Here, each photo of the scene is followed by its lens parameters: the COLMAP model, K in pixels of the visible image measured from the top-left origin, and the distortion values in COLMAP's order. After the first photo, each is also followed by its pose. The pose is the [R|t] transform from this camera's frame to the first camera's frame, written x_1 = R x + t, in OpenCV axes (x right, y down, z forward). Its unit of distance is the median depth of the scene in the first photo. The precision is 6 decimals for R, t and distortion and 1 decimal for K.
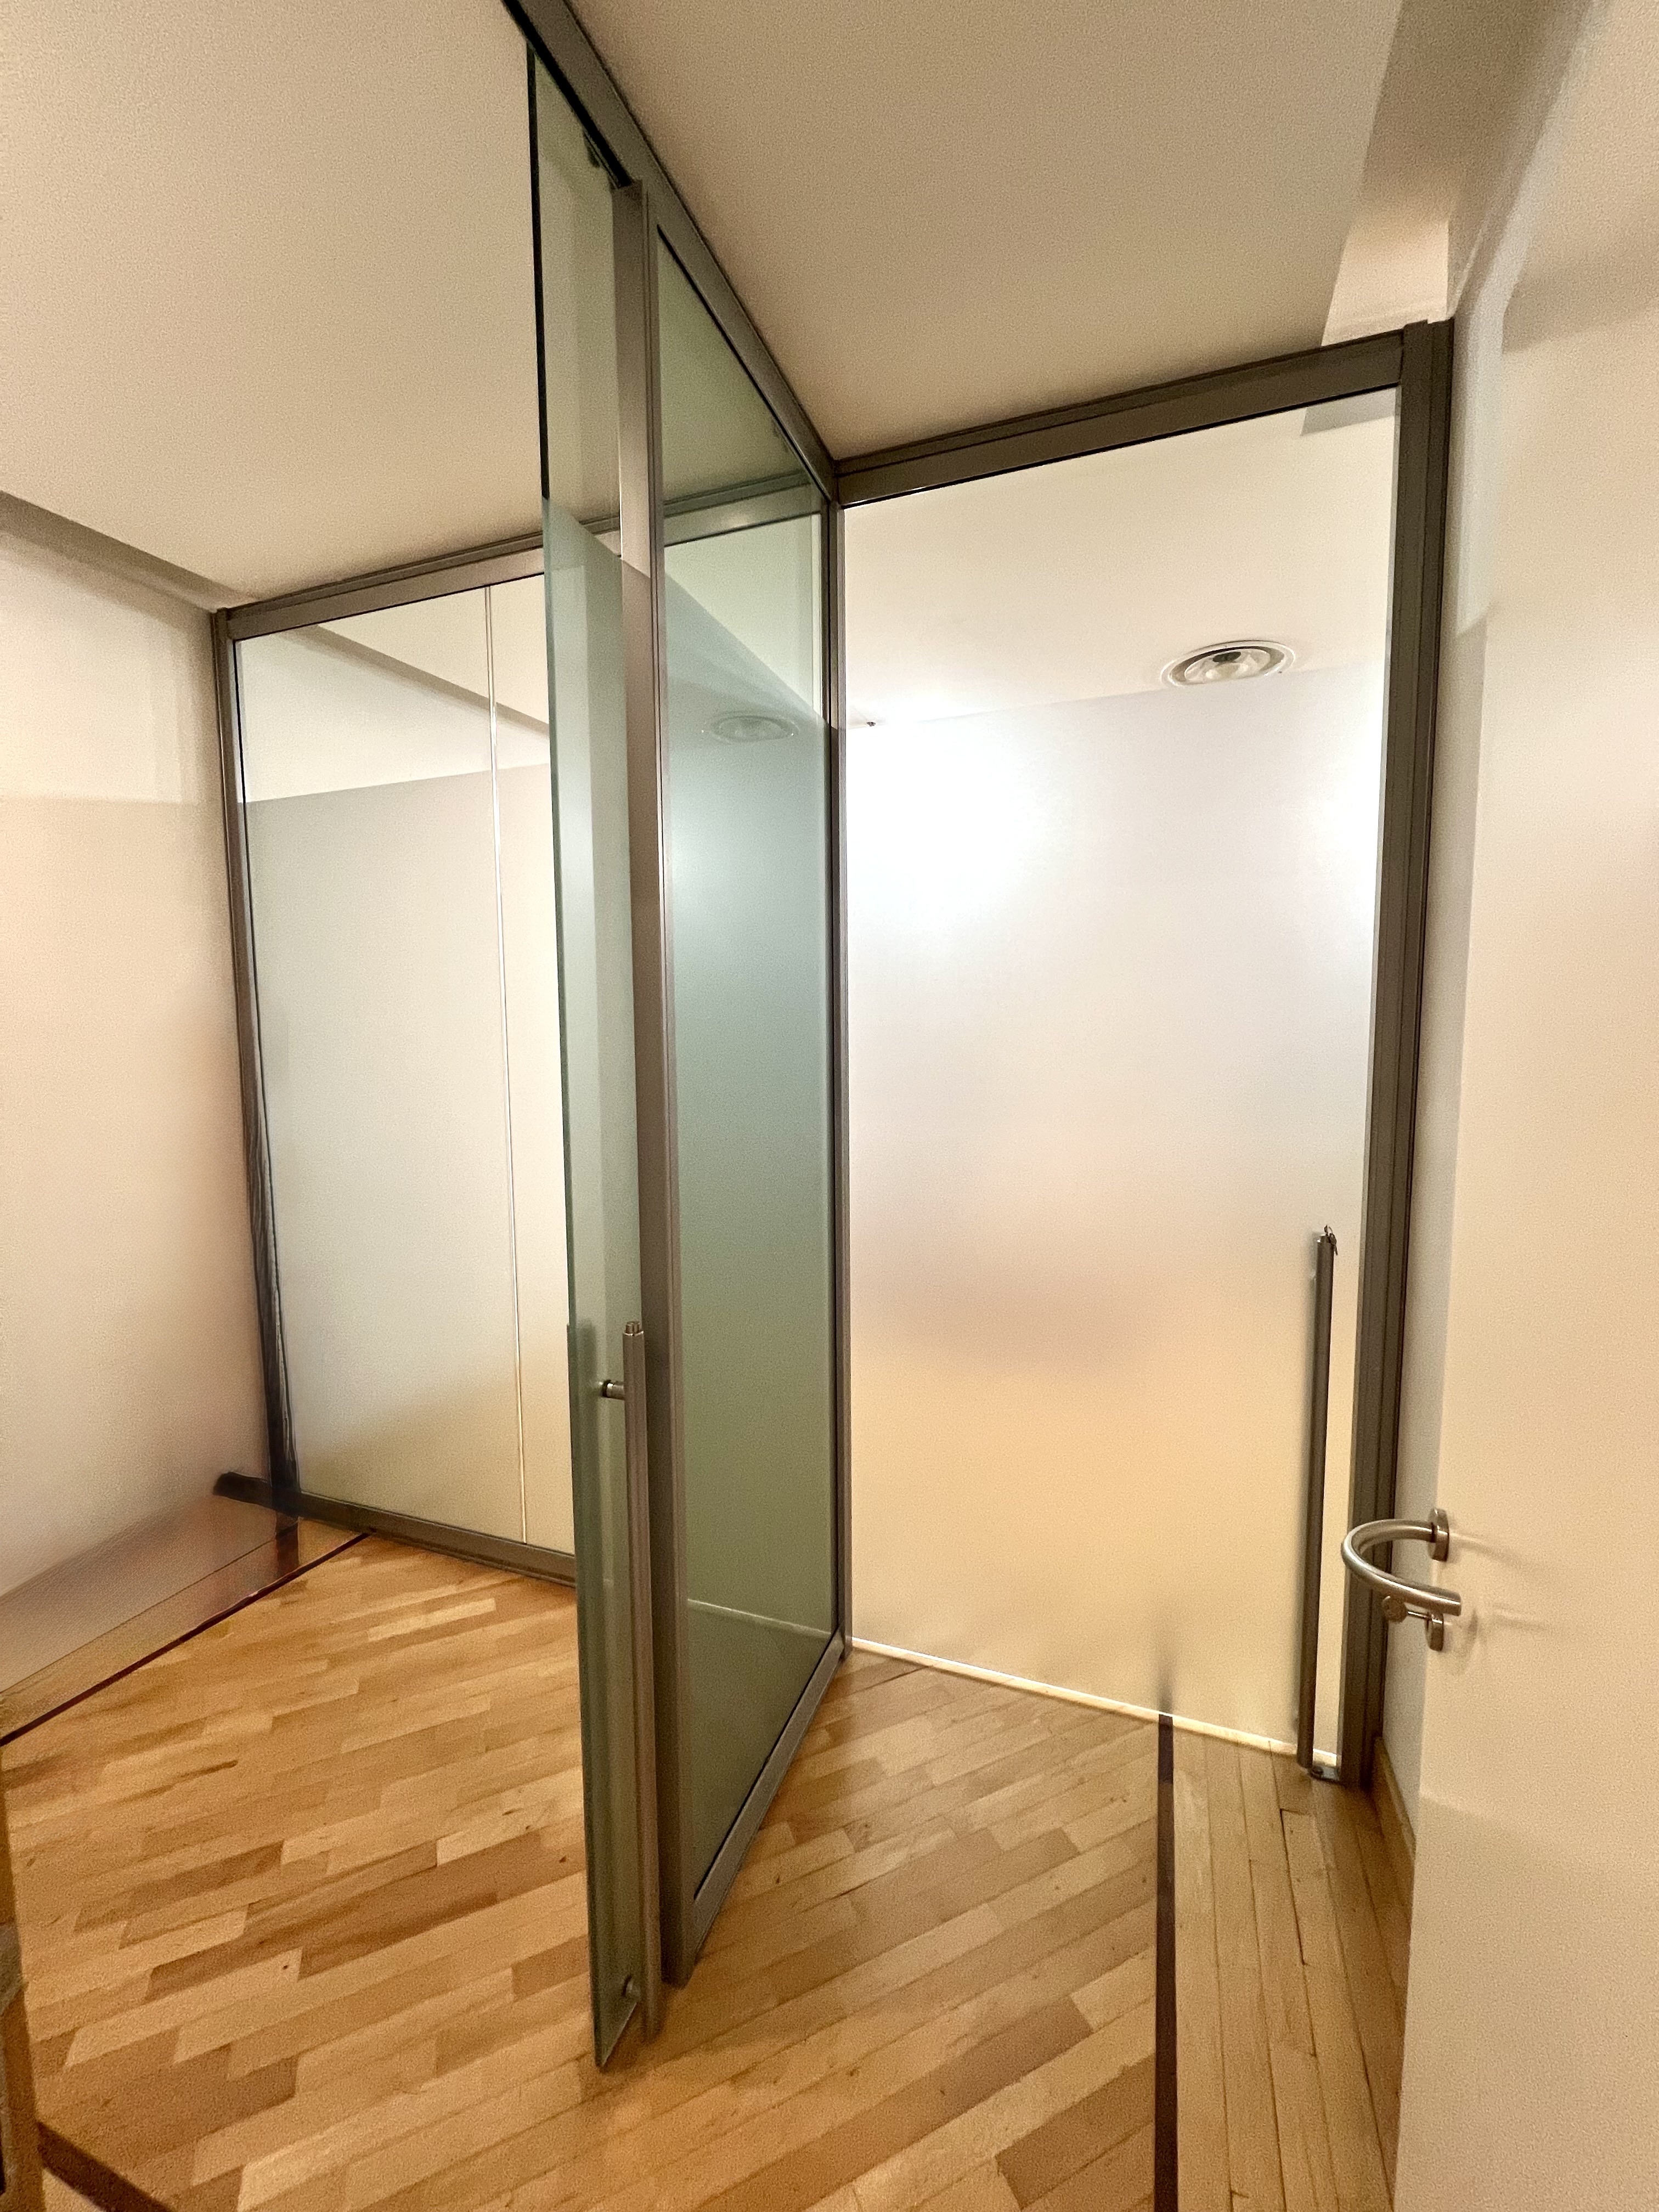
lens RADIAL K [[883.8, 0, 829.5], [0, 883.8, 1106.0], [0, 0, 1]] dist [-0.000515, -0.000362]
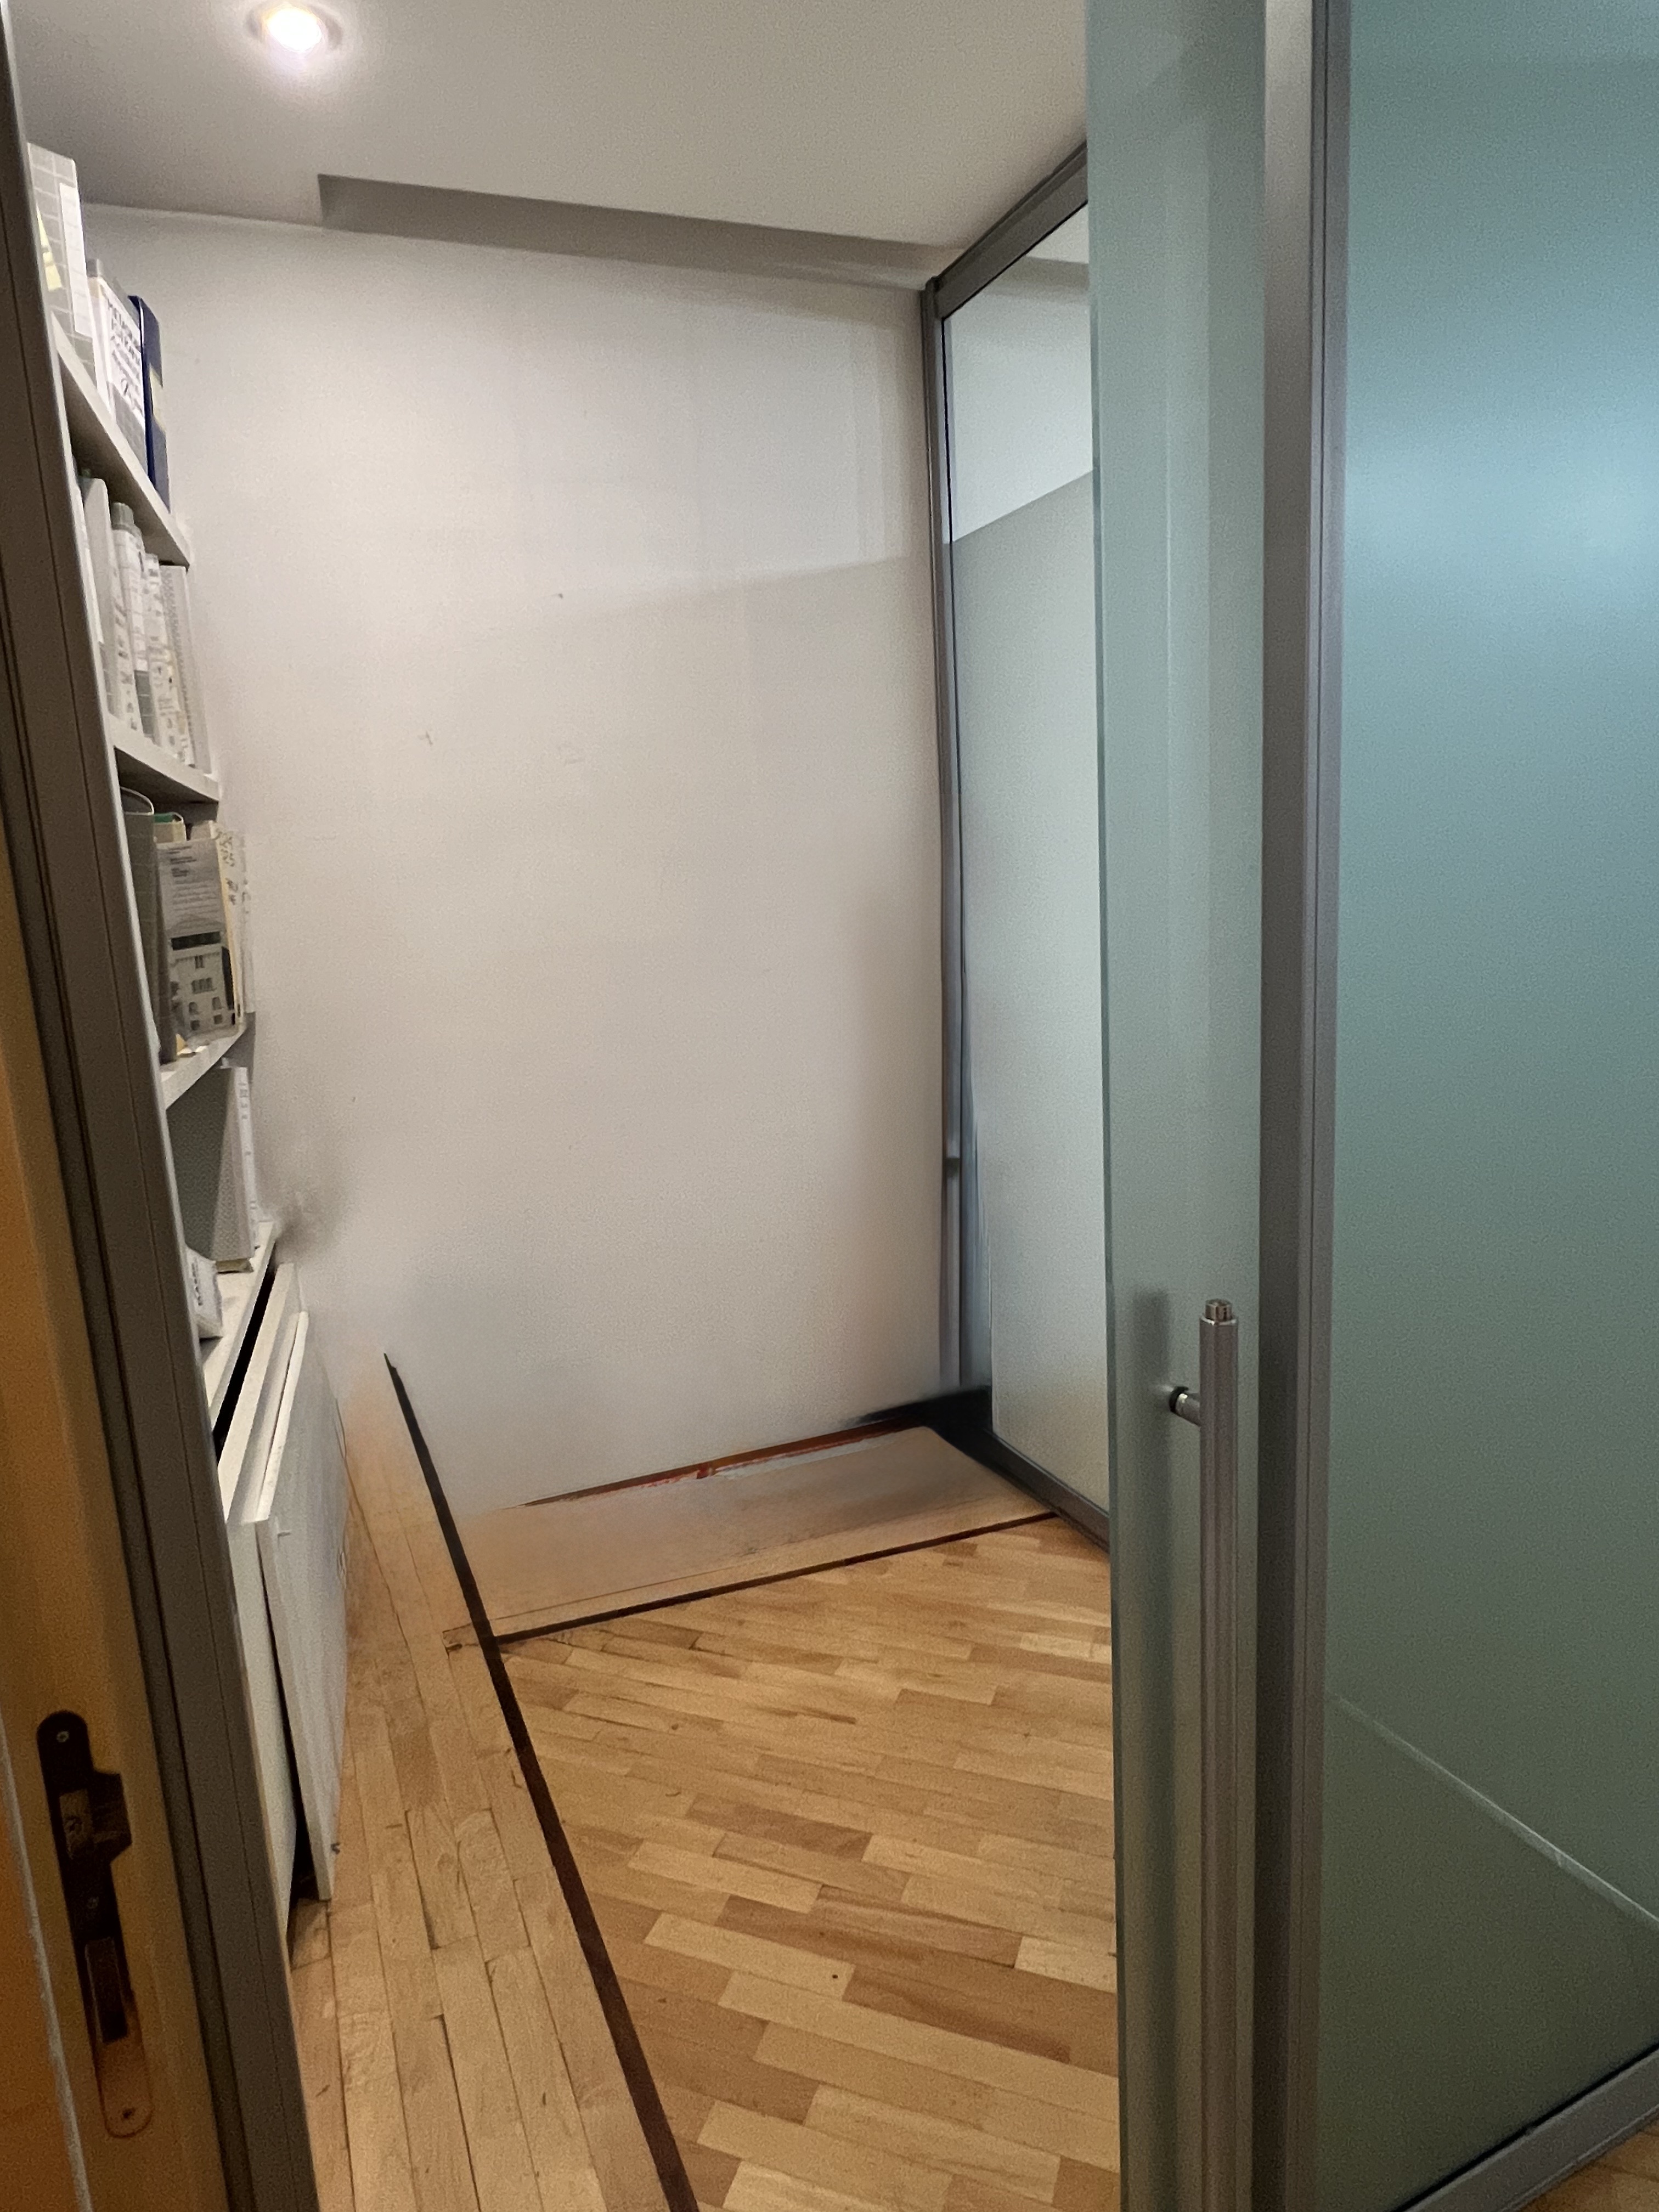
lens RADIAL K [[1291.4, 0, 829.5], [0, 1291.4, 1106.0], [0, 0, 1]] dist [0.006406, 0.000893]
pose [[0.698451, 0.089937, -0.709984, 0.142513], [-0.009130, 0.993111, 0.116820, 0.013509], [0.715600, -0.075111, 0.694461, 0.170584]]
